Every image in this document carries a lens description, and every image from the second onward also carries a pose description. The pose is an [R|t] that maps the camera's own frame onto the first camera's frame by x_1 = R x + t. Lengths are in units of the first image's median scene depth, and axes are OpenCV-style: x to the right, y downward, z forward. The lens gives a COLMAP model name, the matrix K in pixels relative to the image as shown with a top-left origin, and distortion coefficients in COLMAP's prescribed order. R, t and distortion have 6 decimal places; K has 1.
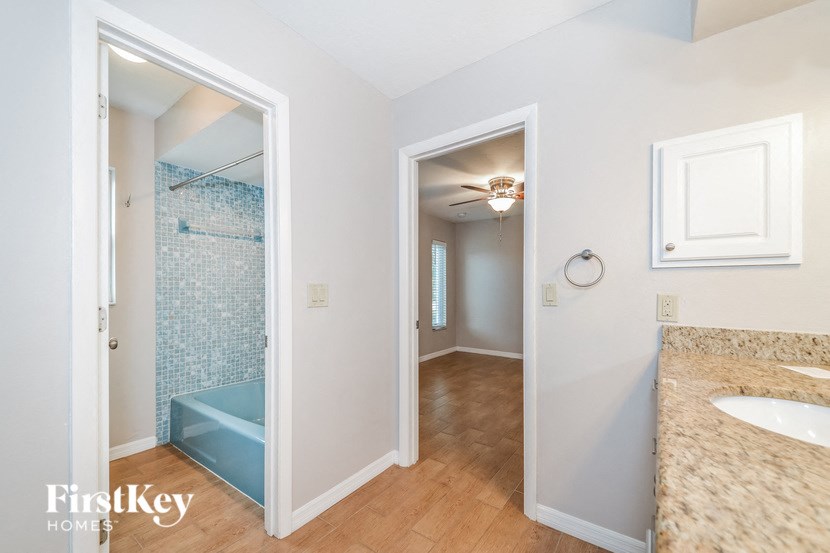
lens RADIAL K [[335.4, 0, 414.0], [0, 335.4, 289.2], [0, 0, 1]] dist [-0.000294, -0.000058]
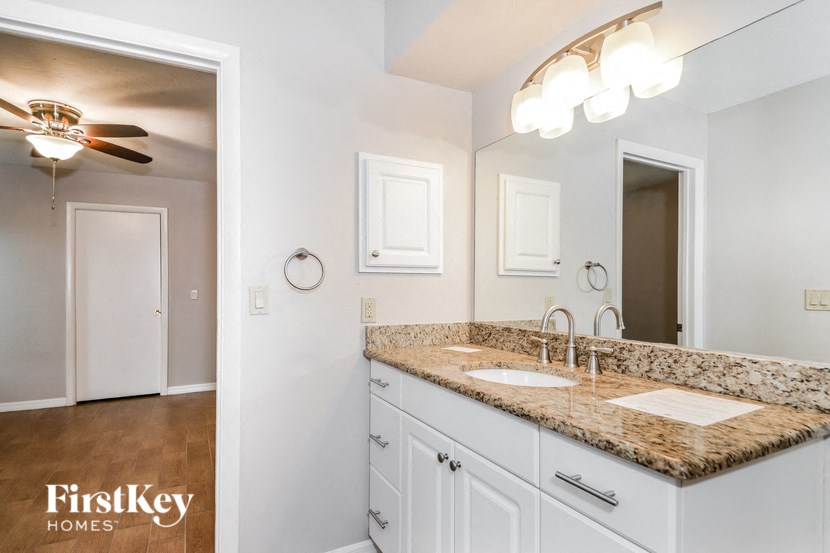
lens RADIAL K [[429.5, 0, 414.0], [0, 429.5, 288.3], [0, 0, 1]] dist [0.032807, -0.000193]
pose [[0.451182, -0.003986, 0.892423, -0.415226], [0.003631, 0.999990, 0.002630, -0.016648], [-0.892424, 0.002054, 0.451192, 0.253709]]
